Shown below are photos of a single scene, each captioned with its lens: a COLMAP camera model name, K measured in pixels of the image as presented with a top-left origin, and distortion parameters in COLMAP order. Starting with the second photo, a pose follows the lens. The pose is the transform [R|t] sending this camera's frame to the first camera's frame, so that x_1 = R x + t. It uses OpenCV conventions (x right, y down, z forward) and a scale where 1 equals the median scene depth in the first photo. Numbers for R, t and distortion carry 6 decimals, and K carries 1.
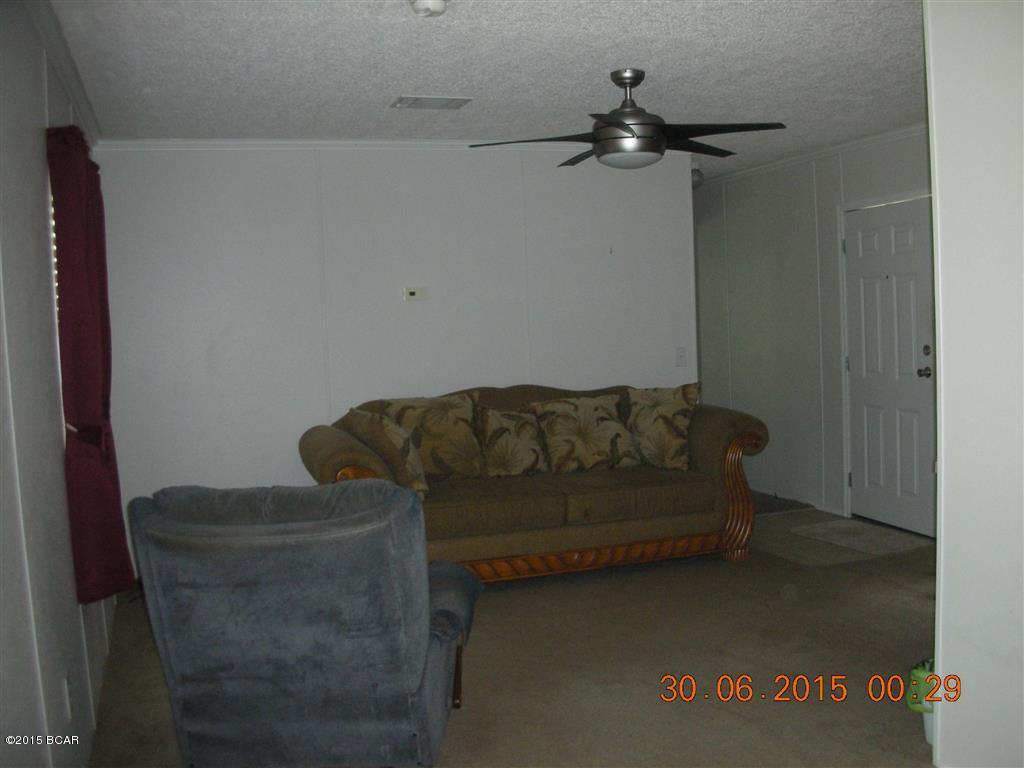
lens RADIAL K [[1035.5, 0, 522.8], [0, 1035.5, 383.5], [0, 0, 1]] dist [-0.230141, 0.164079]
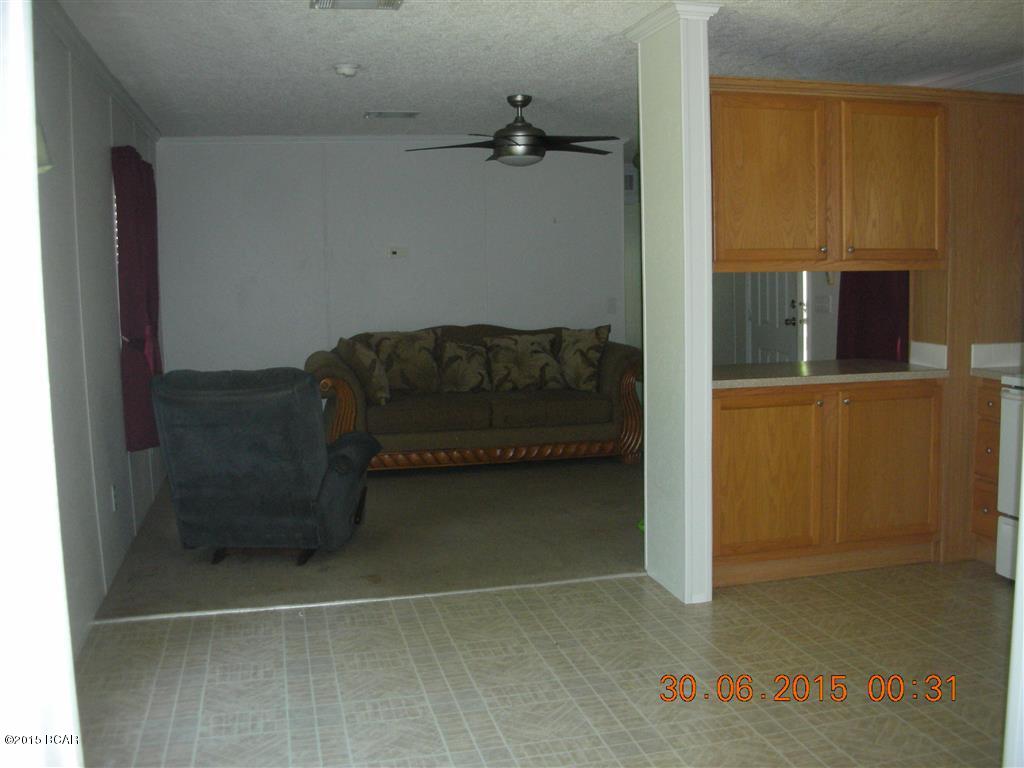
lens RADIAL K [[1035.5, 0, 522.8], [0, 1035.5, 383.5], [0, 0, 1]] dist [-0.230141, 0.164079]
pose [[0.995349, 0.028251, -0.092097, 0.187812], [-0.024150, 0.998680, 0.045342, 0.016362], [0.093256, -0.042907, 0.994717, -0.306227]]
